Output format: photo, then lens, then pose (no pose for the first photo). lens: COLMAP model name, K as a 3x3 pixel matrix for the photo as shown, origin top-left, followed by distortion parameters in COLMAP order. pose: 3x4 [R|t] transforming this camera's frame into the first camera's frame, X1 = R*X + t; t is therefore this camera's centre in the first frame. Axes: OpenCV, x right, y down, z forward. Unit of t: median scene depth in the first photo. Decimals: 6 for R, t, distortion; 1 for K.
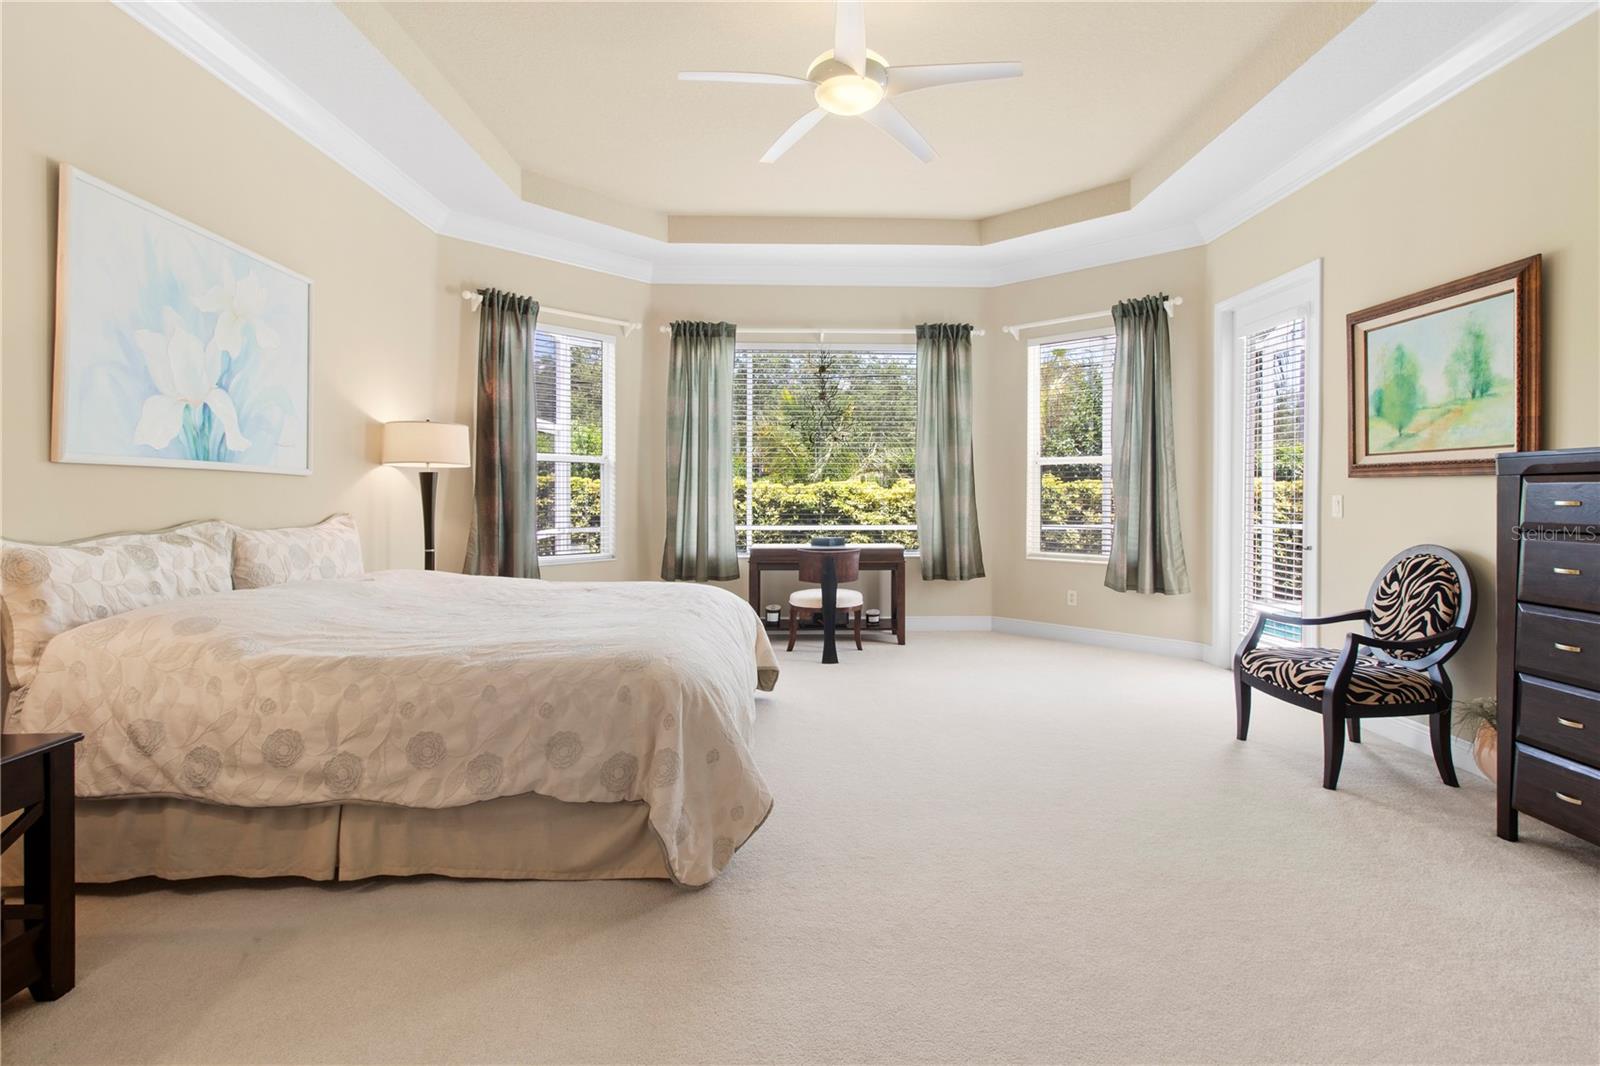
lens RADIAL K [[760.2, 0, 806.9], [0, 760.2, 497.2], [0, 0, 1]] dist [0.002308, -0.000206]
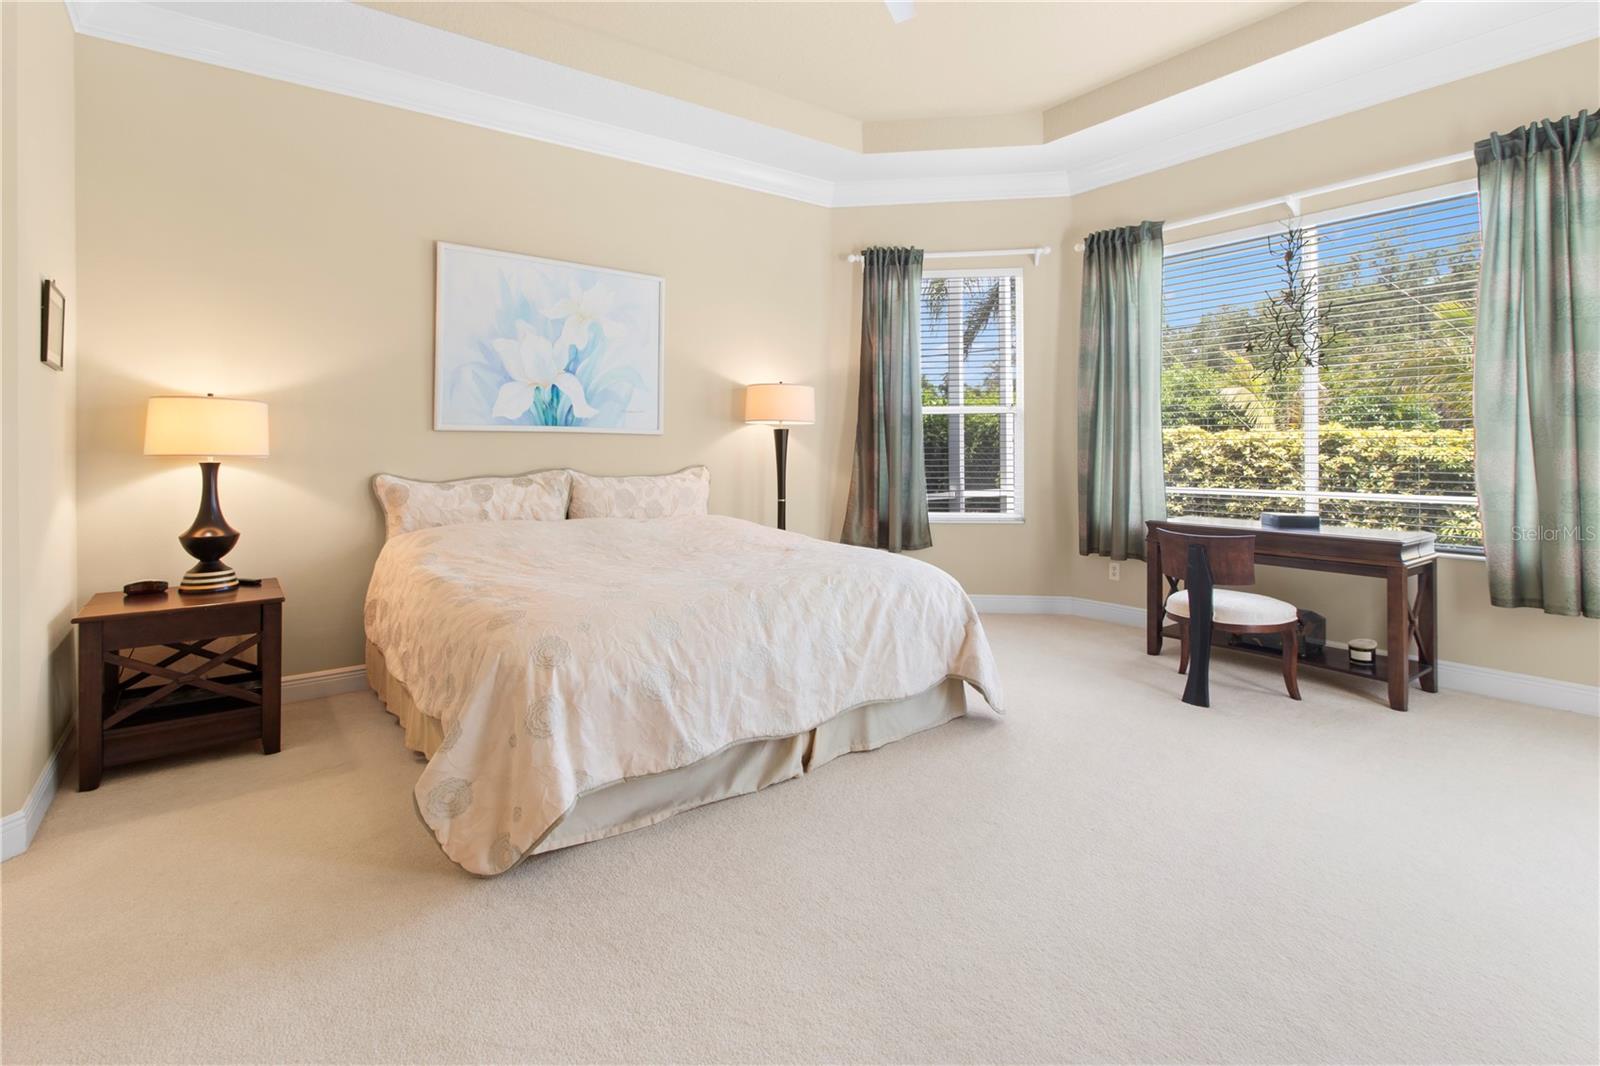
lens RADIAL K [[760.2, 0, 799.0], [0, 760.2, 445.5], [0, 0, 1]] dist [0.002308, -0.000206]
pose [[0.591449, -0.004358, -0.806331, 0.516790], [0.000281, 0.999986, -0.005198, -0.004278], [0.806342, 0.002848, 0.591442, 0.470479]]
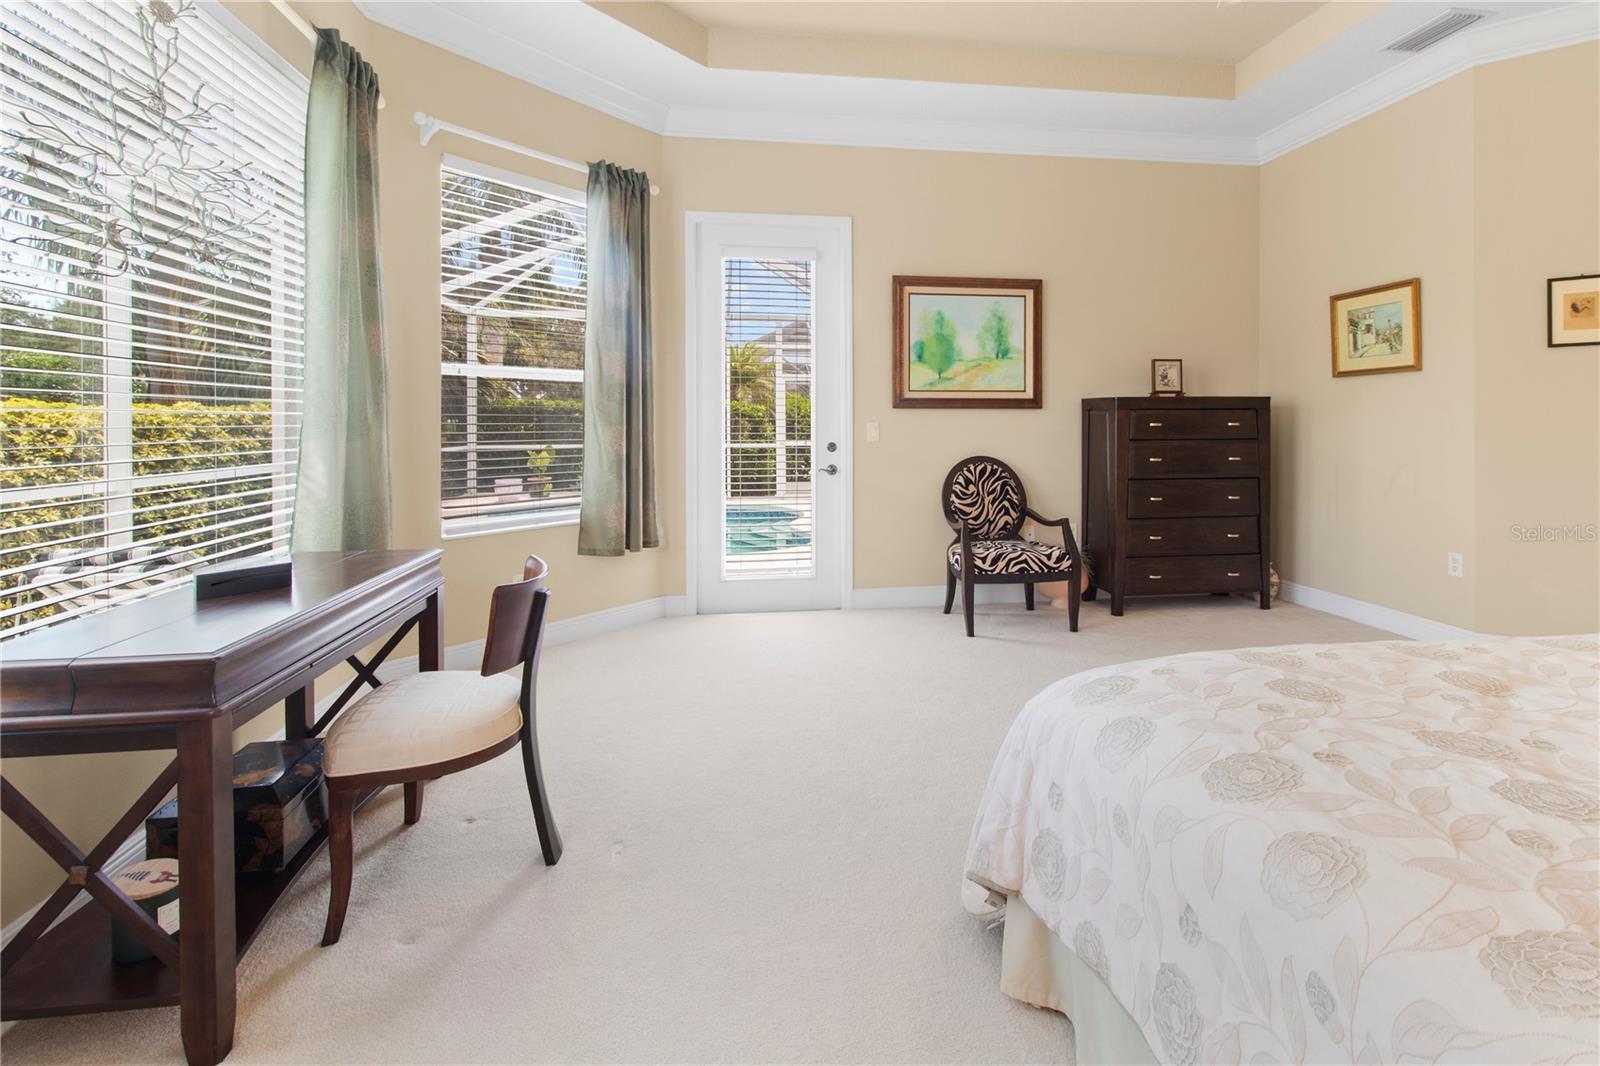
lens RADIAL K [[760.2, 0, 813.7], [0, 760.2, 427.2], [0, 0, 1]] dist [0.002308, -0.000206]
pose [[-0.119076, -0.005291, 0.992871, -0.519701], [0.009799, 0.999931, 0.006504, -0.004434], [-0.992837, 0.010504, -0.119016, 1.339770]]
